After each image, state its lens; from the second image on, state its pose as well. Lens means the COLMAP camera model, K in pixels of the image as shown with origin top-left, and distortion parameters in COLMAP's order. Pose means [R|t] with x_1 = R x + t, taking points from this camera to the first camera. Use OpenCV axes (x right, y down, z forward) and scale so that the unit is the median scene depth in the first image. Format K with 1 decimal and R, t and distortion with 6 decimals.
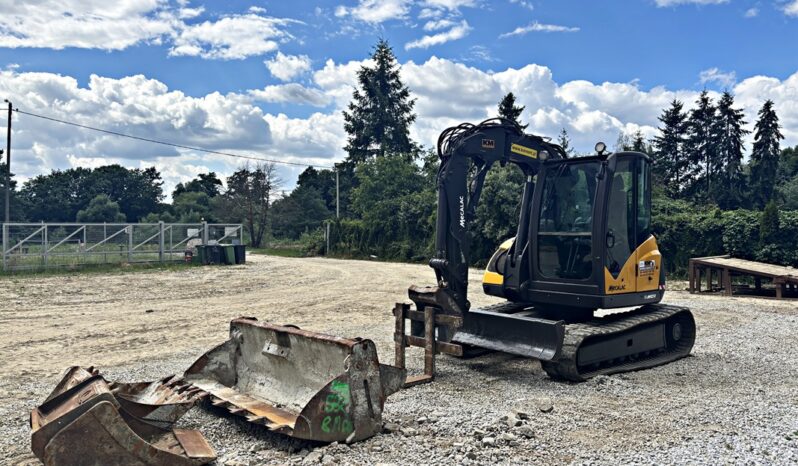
lens RADIAL K [[597.8, 0, 404.7], [0, 597.8, 228.0], [0, 0, 1]] dist [0.013839, -0.001201]
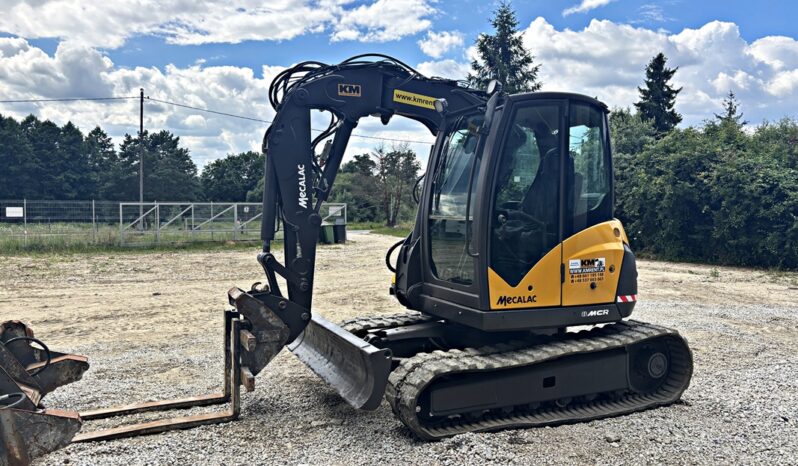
lens RADIAL K [[602.4, 0, 406.5], [0, 602.4, 230.6], [0, 0, 1]] dist [0.015218, -0.000439]
pose [[0.965811, 0.009744, -0.259066, 0.062563], [0.000489, 0.999223, 0.039406, -0.000447], [0.259248, -0.038186, 0.965056, 0.050428]]
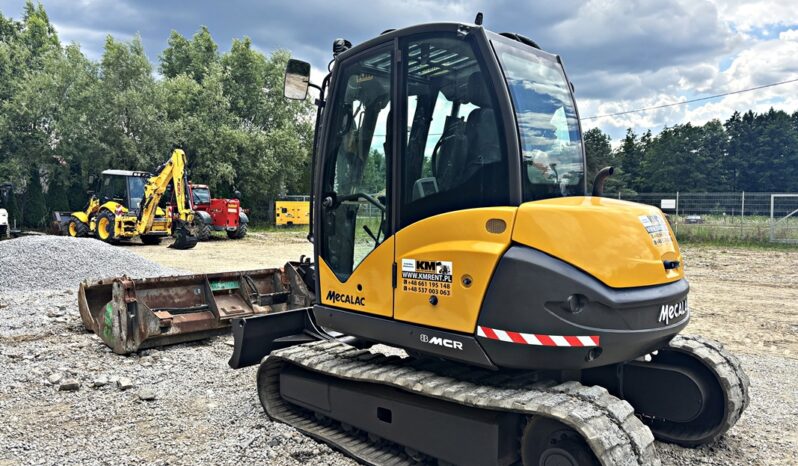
lens RADIAL K [[605.8, 0, 397.9], [0, 605.8, 234.9], [0, 0, 1]] dist [0.041713, -0.045046]
pose [[0.140244, 0.054414, -0.988621, 0.139986], [0.000793, 0.998482, 0.055069, 0.001555], [0.990117, -0.008507, 0.139988, 0.148810]]
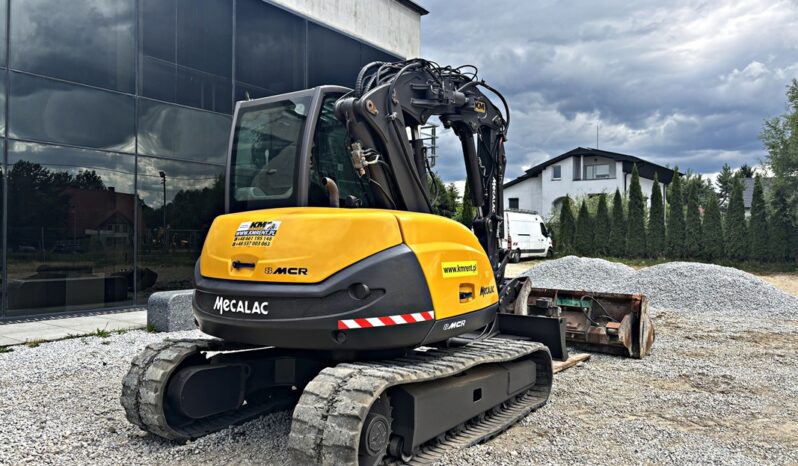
lens RADIAL K [[597.8, 0, 404.7], [0, 597.8, 228.0], [0, 0, 1]] dist [0.013839, -0.001201]
pose [[-0.962471, -0.007231, -0.271289, 0.069473], [-0.001162, 0.999746, -0.022523, 0.006247], [0.271383, -0.021363, -0.962234, 0.281422]]
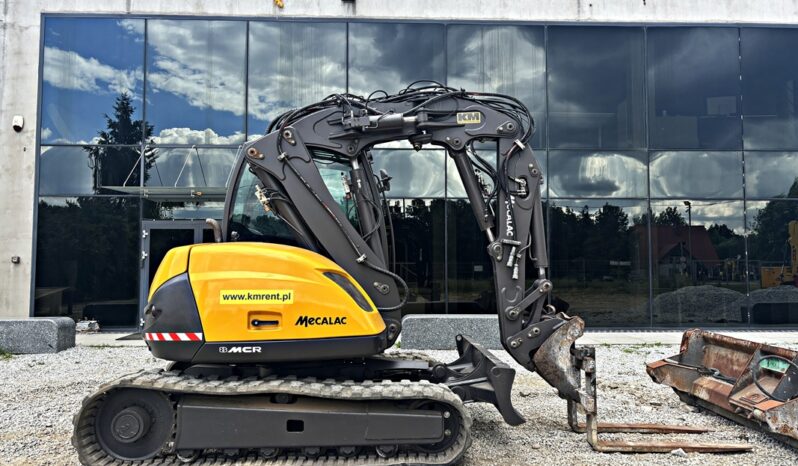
lens RADIAL K [[588.4, 0, 403.1], [0, 588.4, 234.1], [0, 0, 1]] dist [0.054011, -0.071746]
pose [[-0.792805, 0.038486, 0.608259, -0.038857], [-0.000404, 0.997971, -0.063670, 0.006416], [-0.609475, -0.050724, -0.791181, 0.256583]]
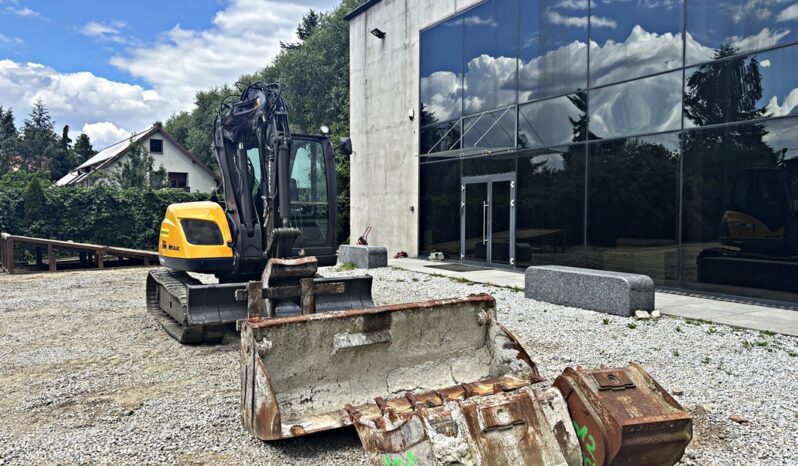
lens RADIAL K [[585.9, 0, 395.6], [0, 585.9, 233.6], [0, 0, 1]] dist [0.047587, -0.044870]
pose [[0.152862, -0.032440, 0.987715, -0.121329], [-0.007388, 0.999396, 0.033967, 0.004432], [-0.988220, -0.012490, 0.152530, 0.104464]]
